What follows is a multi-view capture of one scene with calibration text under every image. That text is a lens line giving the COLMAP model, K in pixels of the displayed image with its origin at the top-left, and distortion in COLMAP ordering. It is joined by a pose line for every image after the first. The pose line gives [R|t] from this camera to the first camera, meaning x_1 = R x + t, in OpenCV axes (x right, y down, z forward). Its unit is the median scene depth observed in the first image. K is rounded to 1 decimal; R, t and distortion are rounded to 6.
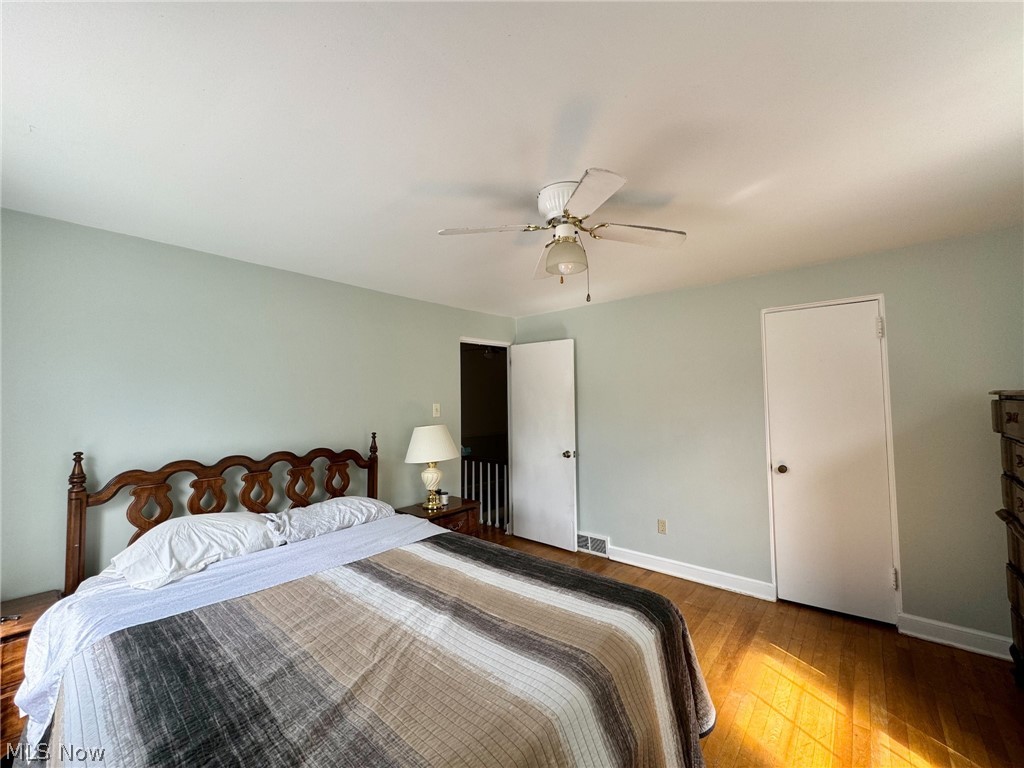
lens RADIAL K [[408.5, 0, 511.8], [0, 408.5, 381.4], [0, 0, 1]] dist [0.000151, -0.000047]
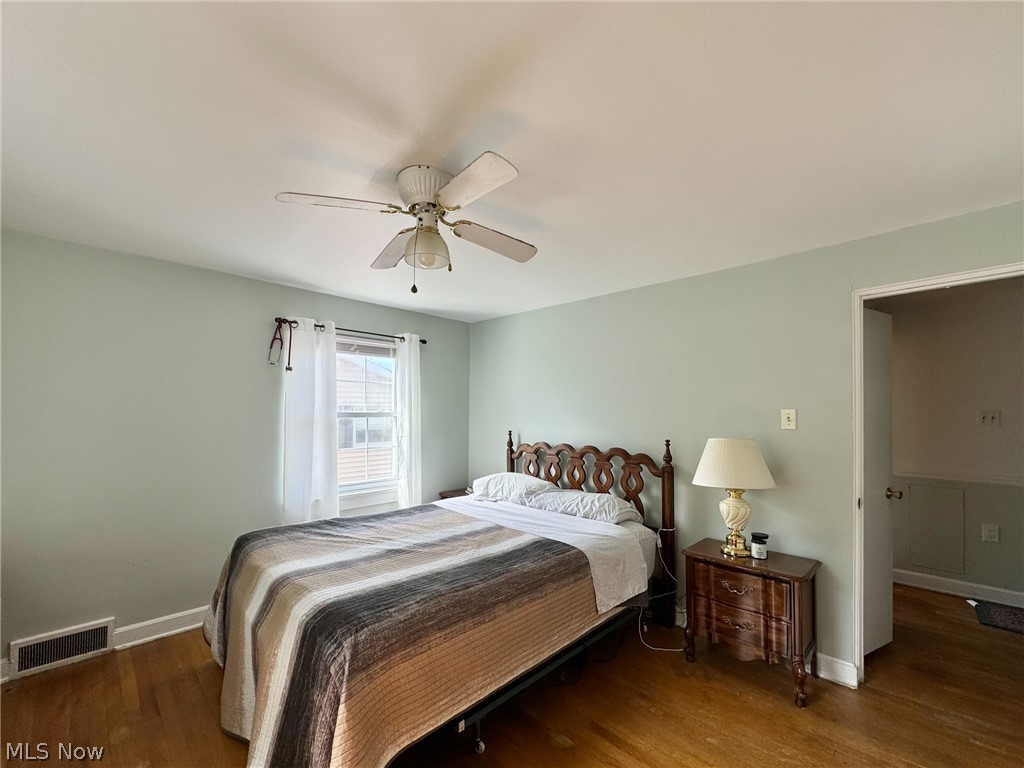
lens RADIAL K [[434.2, 0, 514.5], [0, 434.2, 405.2], [0, 0, 1]] dist [-0.005092, -0.000838]
pose [[-0.080640, 0.001557, -0.996742, 0.738010], [0.048997, 0.998796, -0.002404, 0.039341], [0.995538, -0.049032, -0.080619, 0.852834]]
